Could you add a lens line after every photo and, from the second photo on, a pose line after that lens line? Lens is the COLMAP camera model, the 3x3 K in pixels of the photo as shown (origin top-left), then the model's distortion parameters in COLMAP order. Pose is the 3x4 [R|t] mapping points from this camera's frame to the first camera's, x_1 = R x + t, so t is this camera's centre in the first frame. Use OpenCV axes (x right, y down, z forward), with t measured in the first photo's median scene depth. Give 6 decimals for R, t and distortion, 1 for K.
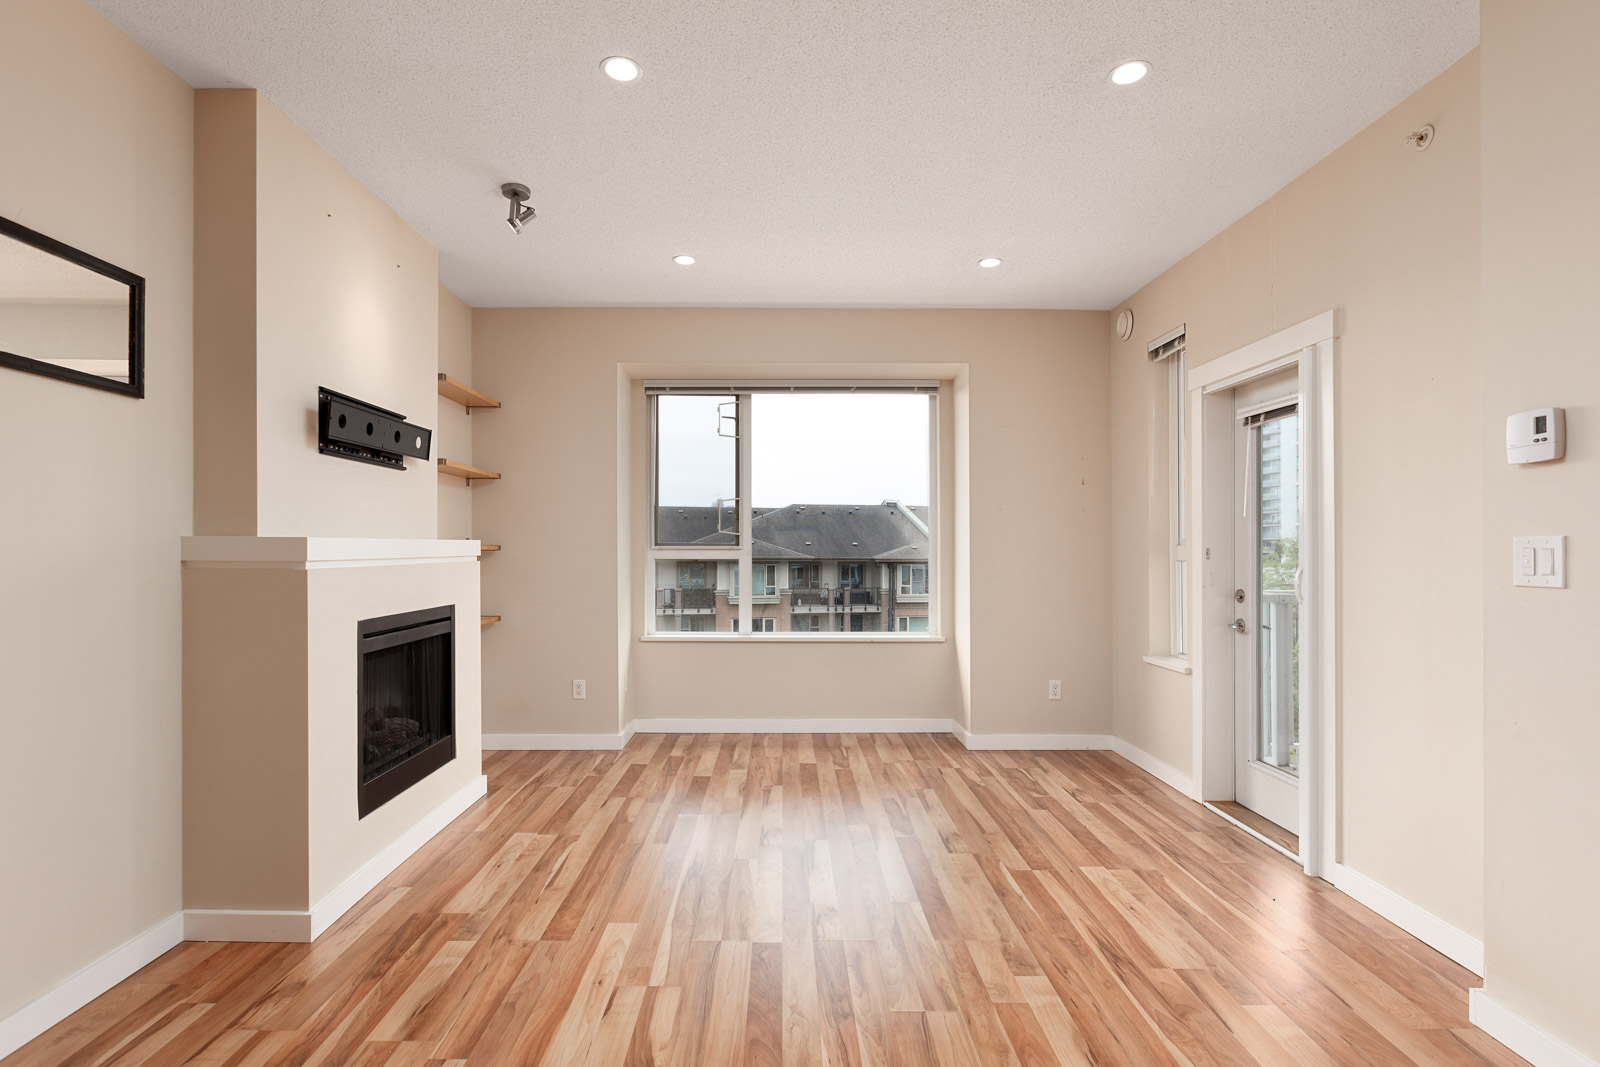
lens RADIAL K [[703.5, 0, 804.6], [0, 703.5, 543.4], [0, 0, 1]] dist [-0.000688, -0.000529]
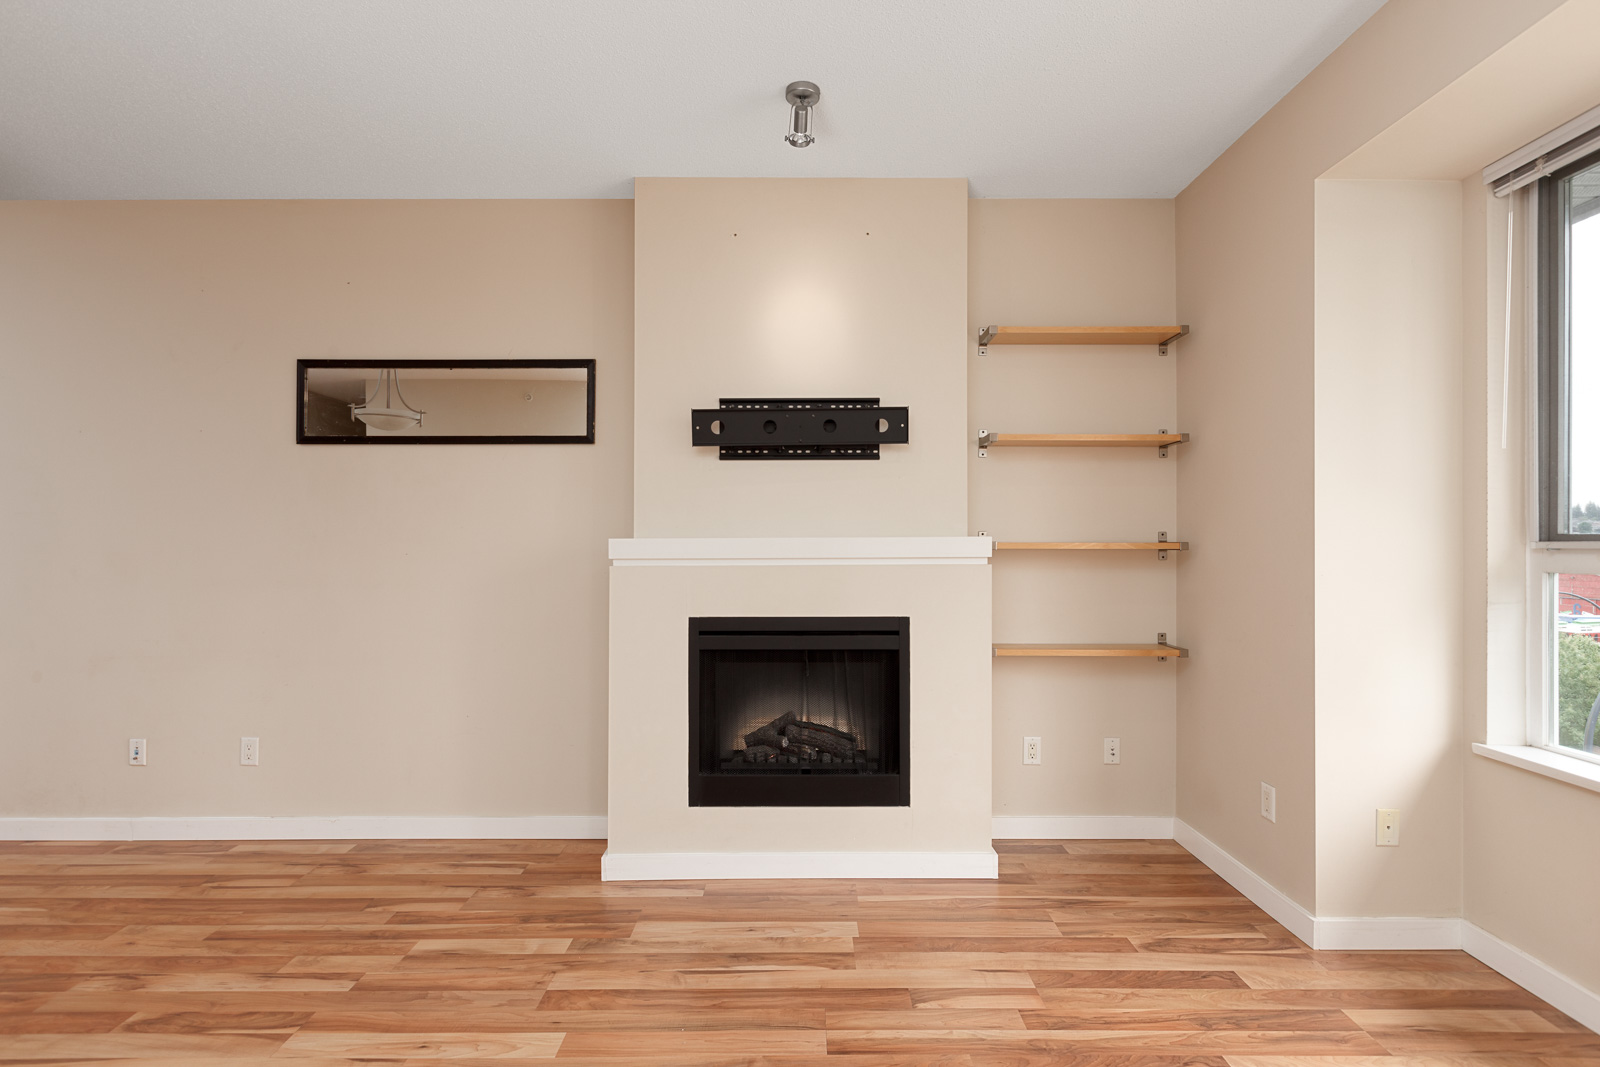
lens RADIAL K [[787.3, 0, 804.2], [0, 787.3, 542.7], [0, 0, 1]] dist [-0.004989, -0.001535]
pose [[0.004968, -0.000976, -0.999987, 0.488599], [0.009306, 0.999956, -0.000930, 0.000802], [0.999944, -0.009301, 0.004976, 1.043095]]
